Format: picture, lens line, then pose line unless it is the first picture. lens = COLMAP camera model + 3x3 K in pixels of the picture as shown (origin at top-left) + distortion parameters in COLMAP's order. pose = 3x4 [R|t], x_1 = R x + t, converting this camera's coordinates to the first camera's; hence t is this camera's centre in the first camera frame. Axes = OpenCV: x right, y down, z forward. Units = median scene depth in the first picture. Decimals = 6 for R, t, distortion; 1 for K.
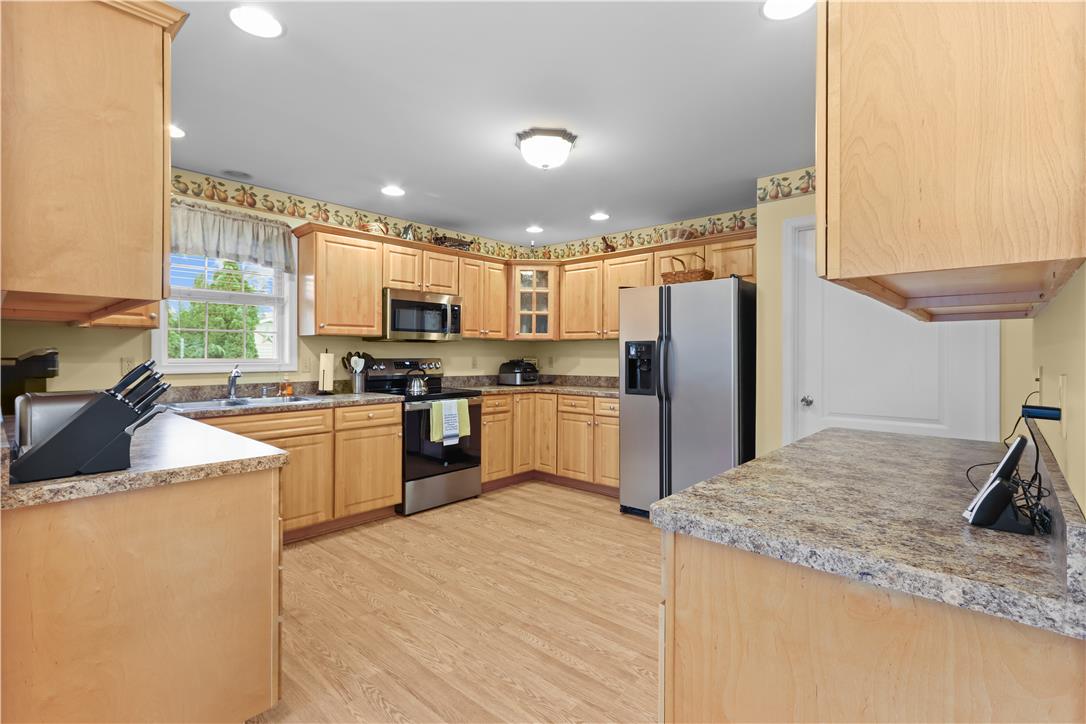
lens RADIAL K [[492.3, 0, 535.9], [0, 492.3, 356.6], [0, 0, 1]] dist [-0.001402, 0.000138]
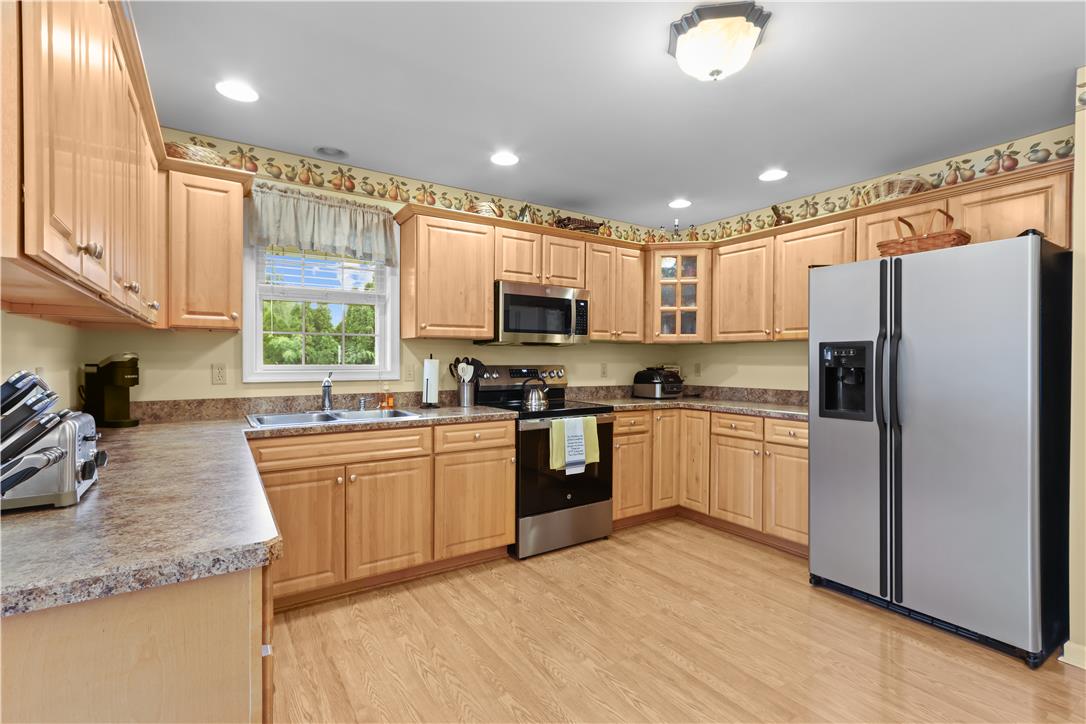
lens RADIAL K [[495.4, 0, 543.0], [0, 495.4, 362.0], [0, 0, 1]] dist [0.002985, 0.001454]
pose [[0.970701, 0.001596, -0.240287, -0.030552], [-0.001744, 0.999998, -0.000406, -0.001742], [0.240286, 0.000814, 0.970702, 0.209379]]
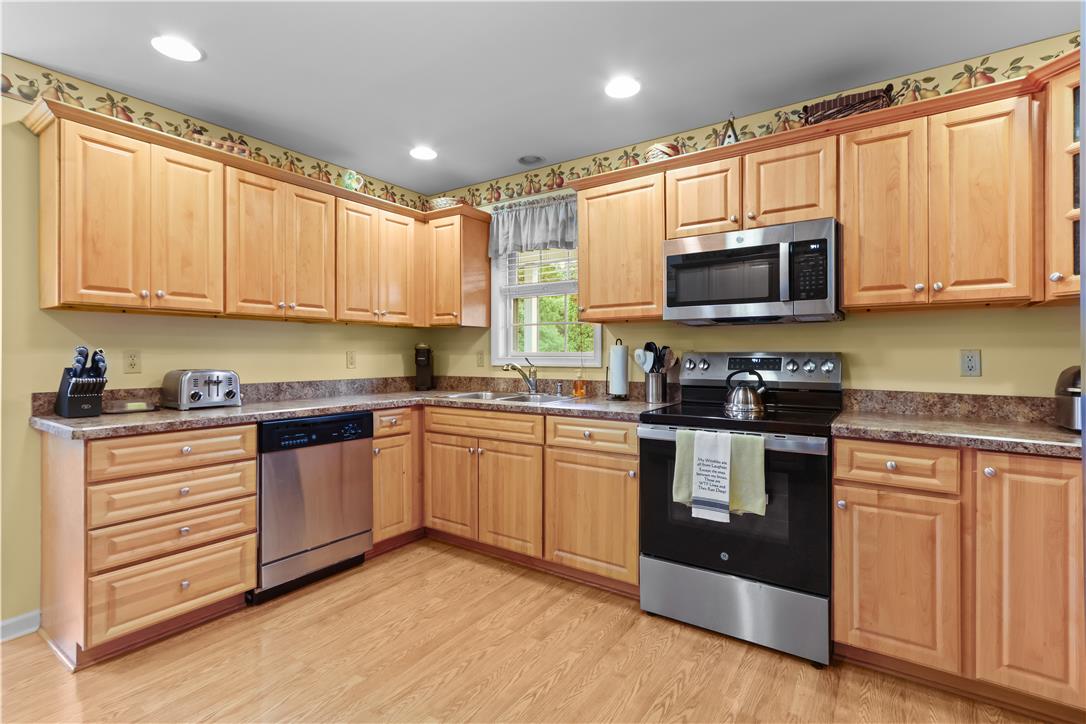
lens RADIAL K [[503.6, 0, 541.4], [0, 503.6, 355.0], [0, 0, 1]] dist [0.001065, 0.000417]
pose [[0.152576, -0.001563, -0.988291, 0.317423], [-0.005764, 0.999980, -0.002472, 0.010887], [0.988275, 0.006074, 0.152564, 0.754364]]
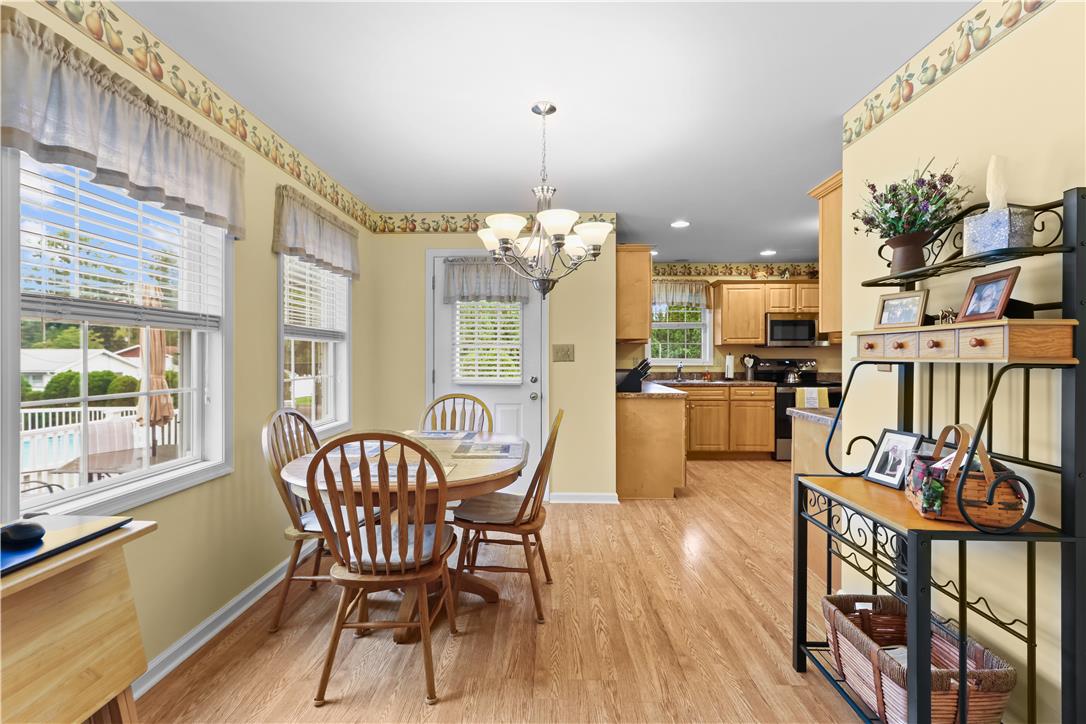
lens RADIAL K [[503.6, 0, 541.4], [0, 503.6, 355.0], [0, 0, 1]] dist [0.001065, 0.000417]
pose [[0.654712, -0.001870, -0.755876, 0.431081], [-0.002580, 0.999986, -0.004709, 0.001788], [0.755874, 0.005033, 0.654698, -0.576039]]
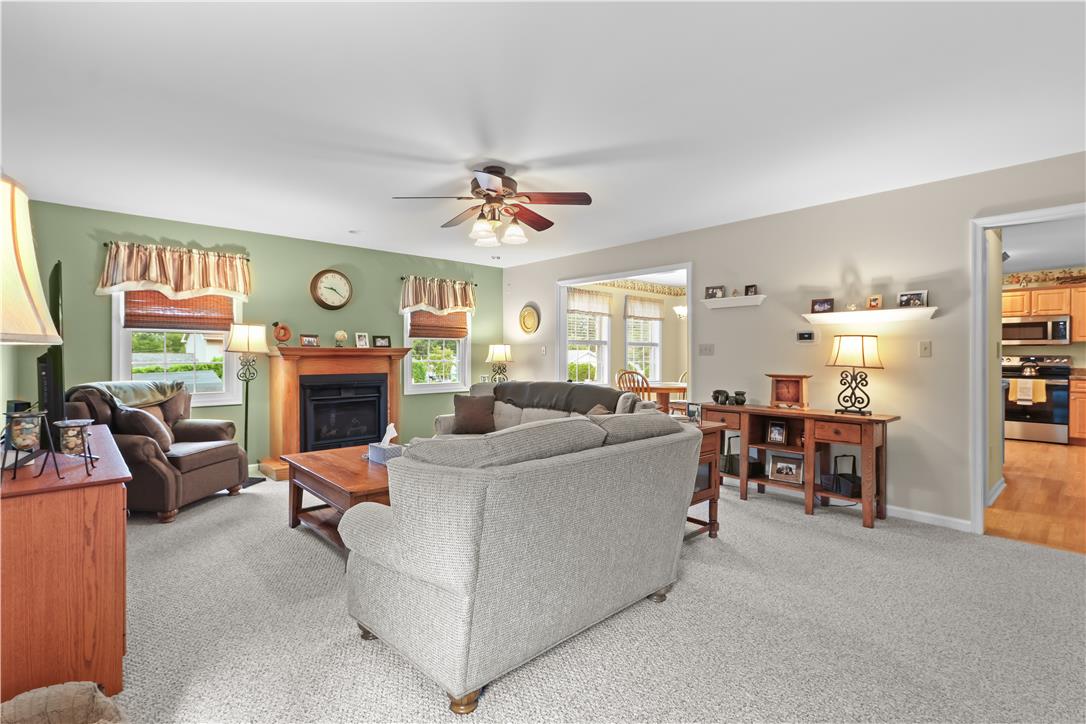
lens RADIAL K [[495.4, 0, 543.0], [0, 495.4, 362.0], [0, 0, 1]] dist [0.002985, 0.001454]
pose [[-0.076901, 0.010309, -0.996985, 1.731953], [-0.003753, 0.999936, 0.010629, 0.015070], [0.997032, 0.004559, -0.076857, -0.573864]]
